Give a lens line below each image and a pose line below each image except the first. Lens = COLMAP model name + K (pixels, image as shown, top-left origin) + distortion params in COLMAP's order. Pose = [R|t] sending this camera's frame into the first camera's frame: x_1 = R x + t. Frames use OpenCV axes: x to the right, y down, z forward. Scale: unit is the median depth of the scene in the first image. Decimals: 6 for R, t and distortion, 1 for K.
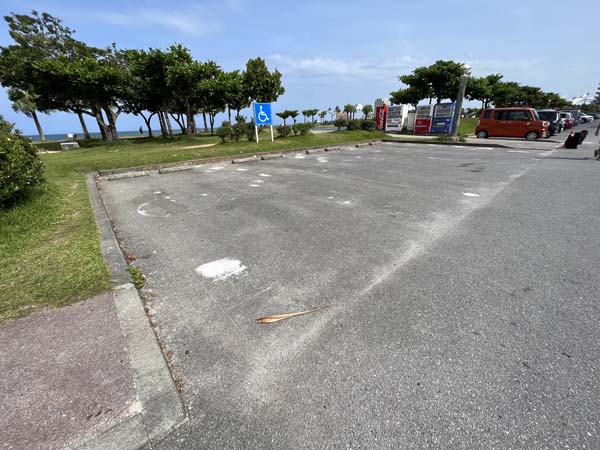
lens RADIAL K [[243.3, 0, 300.2], [0, 243.3, 225.2], [0, 0, 1]] dist [-0.000220, -0.000019]
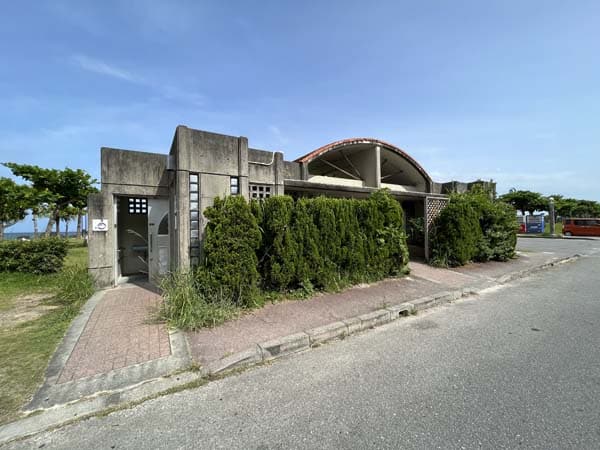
lens RADIAL K [[243.3, 0, 299.8], [0, 243.3, 226.7], [0, 0, 1]] dist [-0.000220, -0.000019]
pose [[0.986298, 0.020380, -0.163711, -0.381300], [-0.081762, 0.922280, -0.377777, 0.170280], [0.143288, 0.385986, 0.911309, -0.368041]]
